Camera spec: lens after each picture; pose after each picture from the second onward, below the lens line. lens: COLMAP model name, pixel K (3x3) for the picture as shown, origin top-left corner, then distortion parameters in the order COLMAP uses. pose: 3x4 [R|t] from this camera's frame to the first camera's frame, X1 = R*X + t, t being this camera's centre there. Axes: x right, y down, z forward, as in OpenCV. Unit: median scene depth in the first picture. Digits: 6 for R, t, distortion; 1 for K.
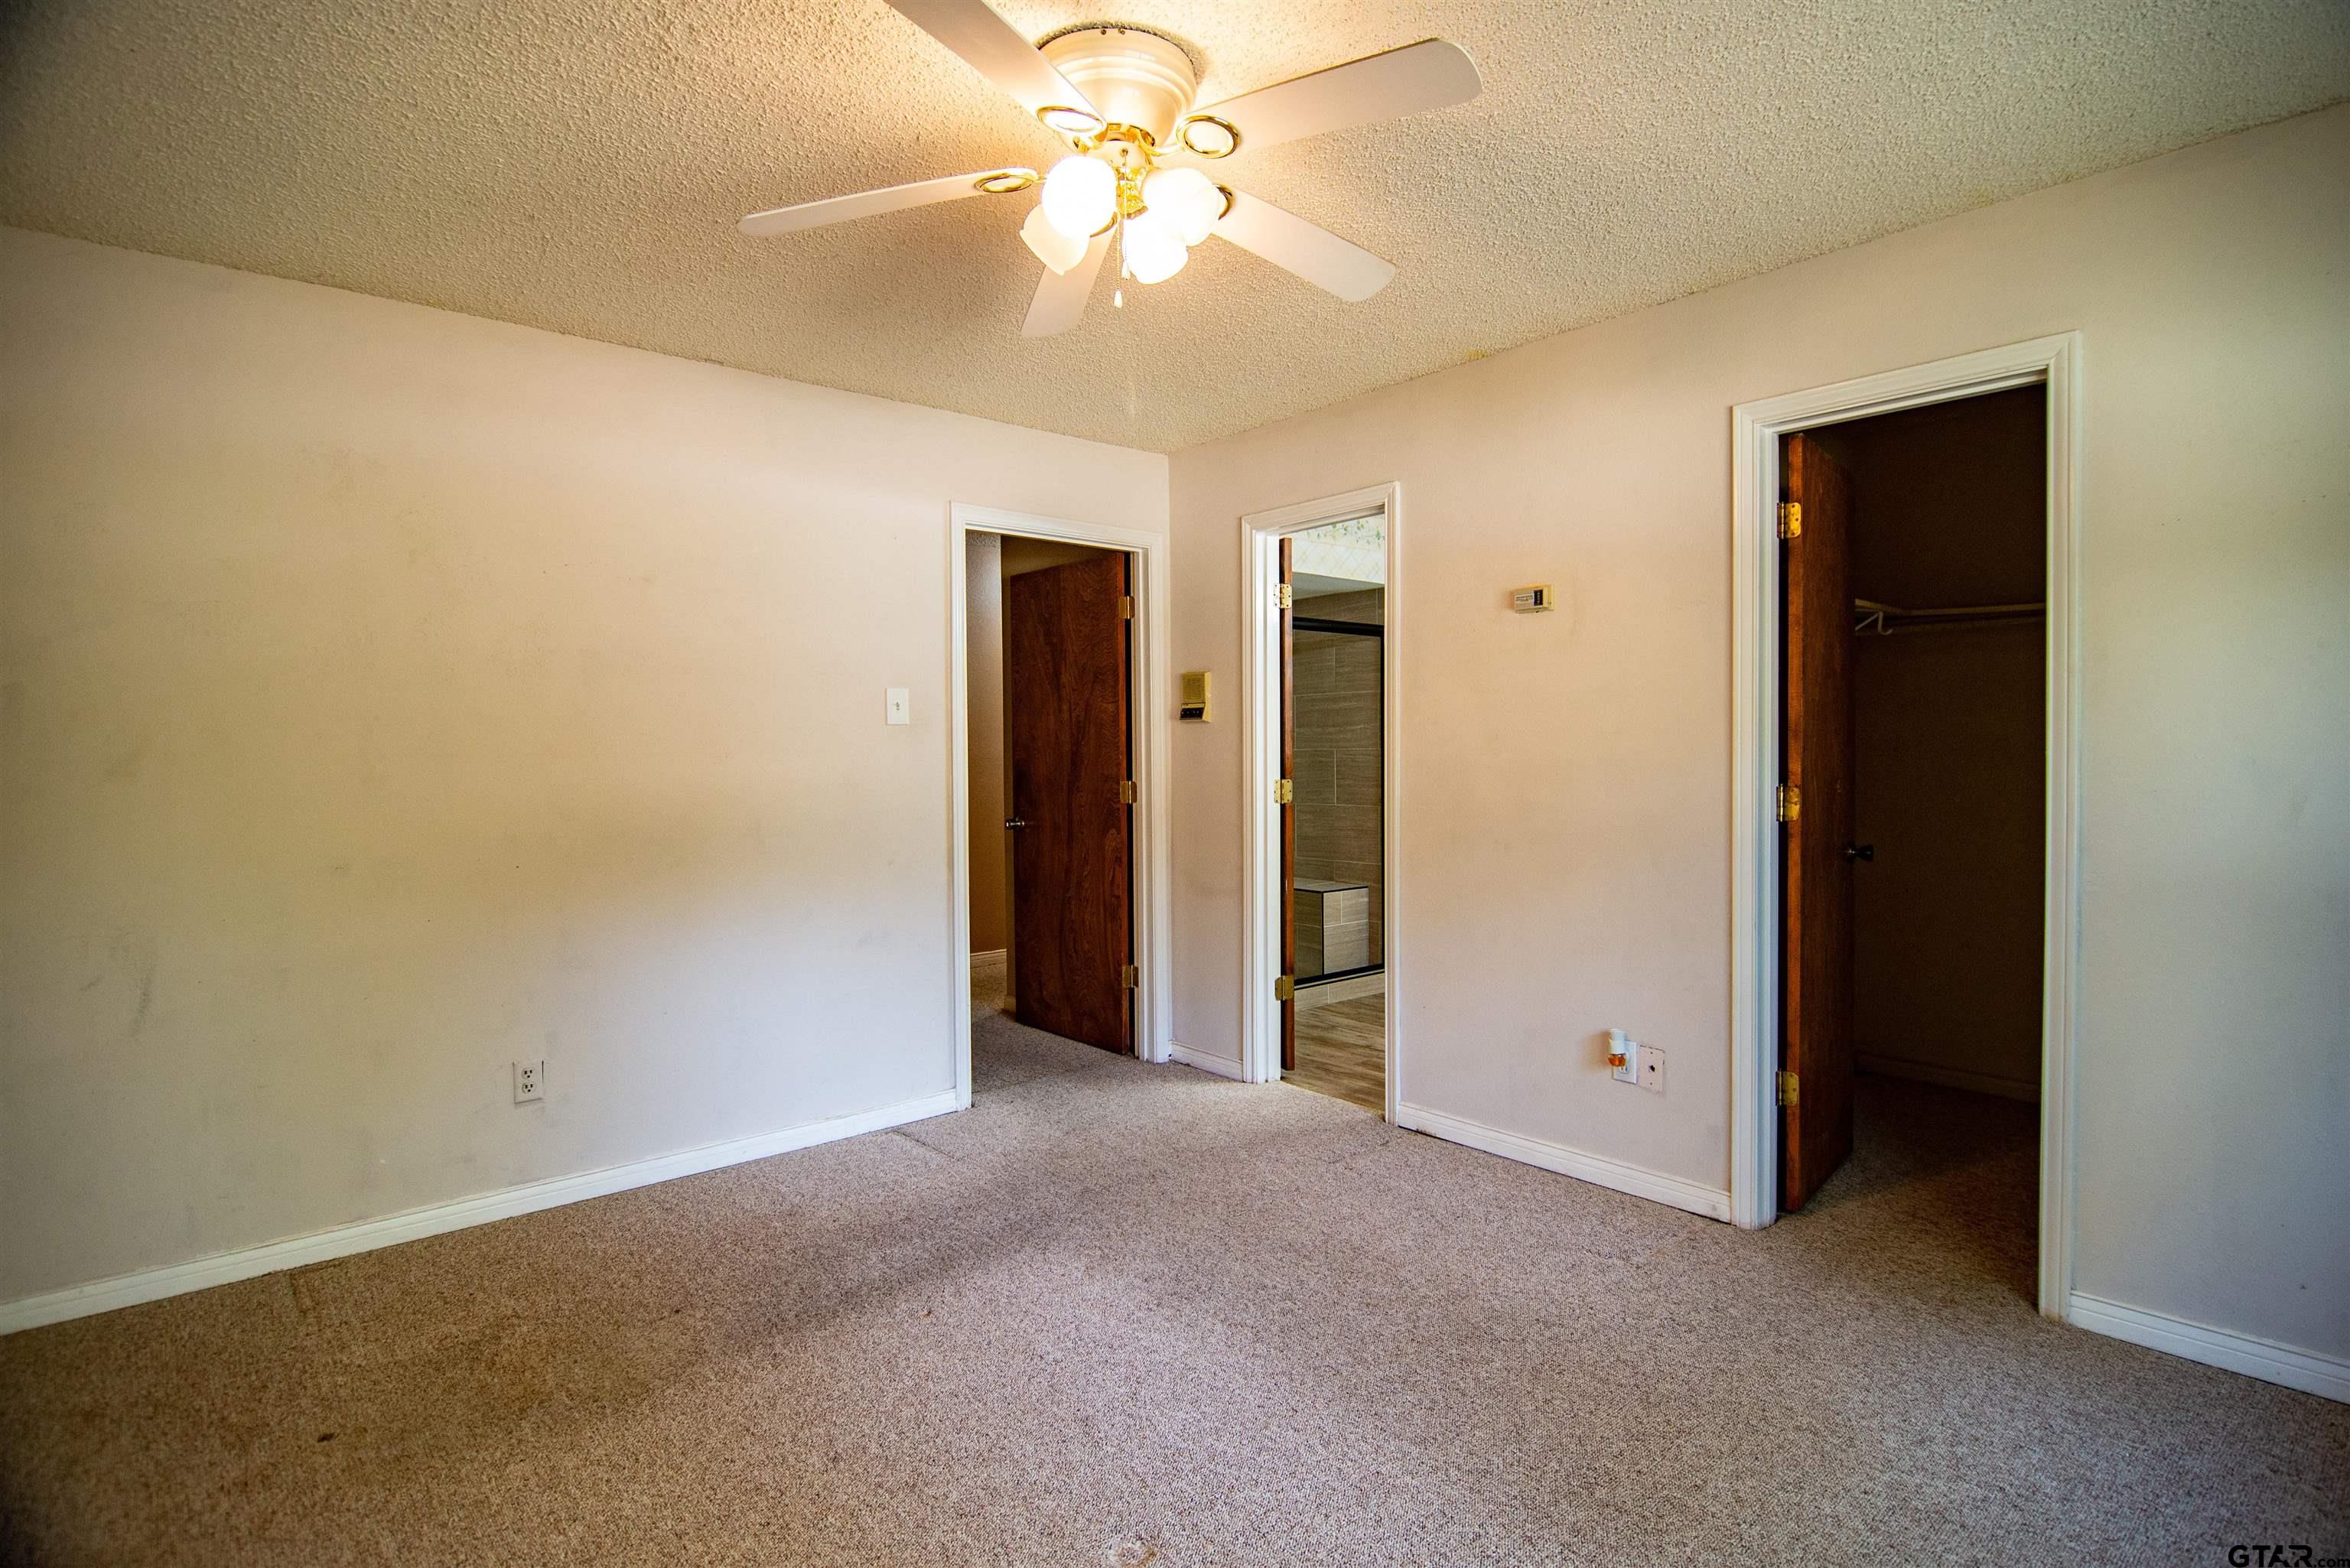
lens RADIAL K [[1201.9, 0, 1175.0], [0, 1201.9, 784.0], [0, 0, 1]] dist [0.003777, -0.012506]
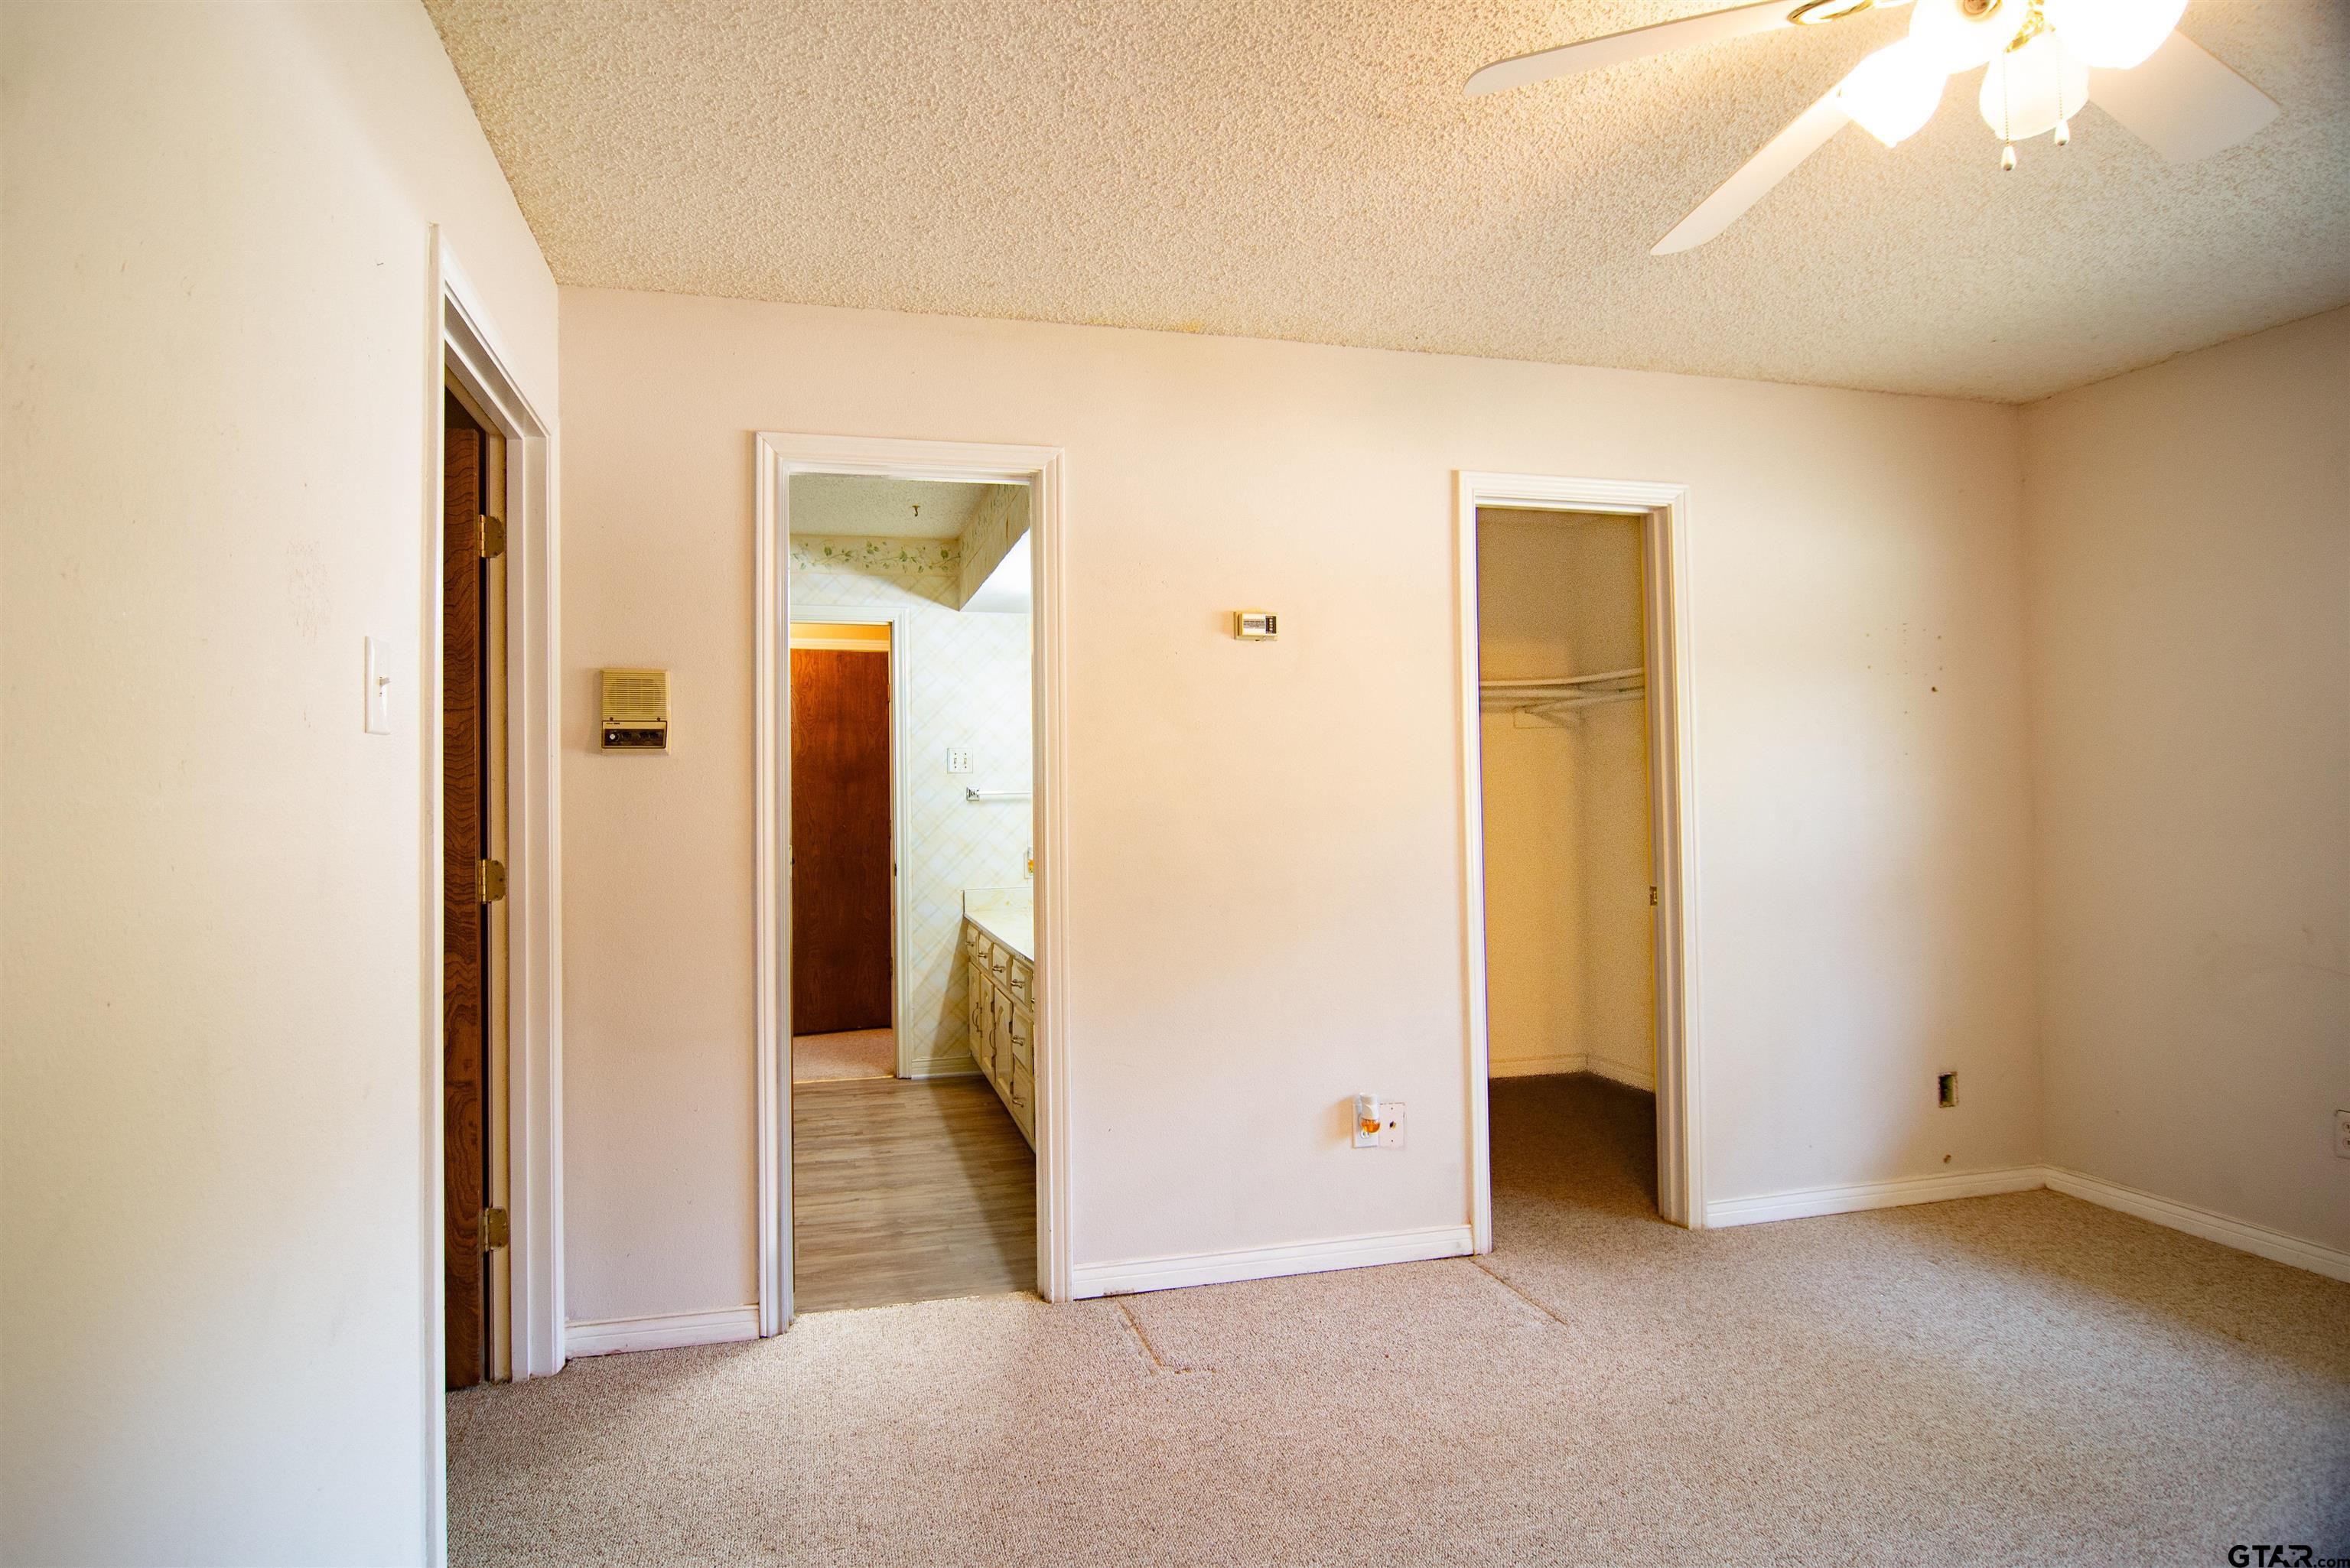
lens RADIAL K [[1201.9, 0, 1175.0], [0, 1201.9, 784.0], [0, 0, 1]] dist [0.003777, -0.012506]
pose [[0.448185, 0.017422, 0.893771, -0.510929], [0.035630, 0.998667, -0.037334, -0.006857], [-0.893231, 0.048577, 0.446967, 0.658527]]
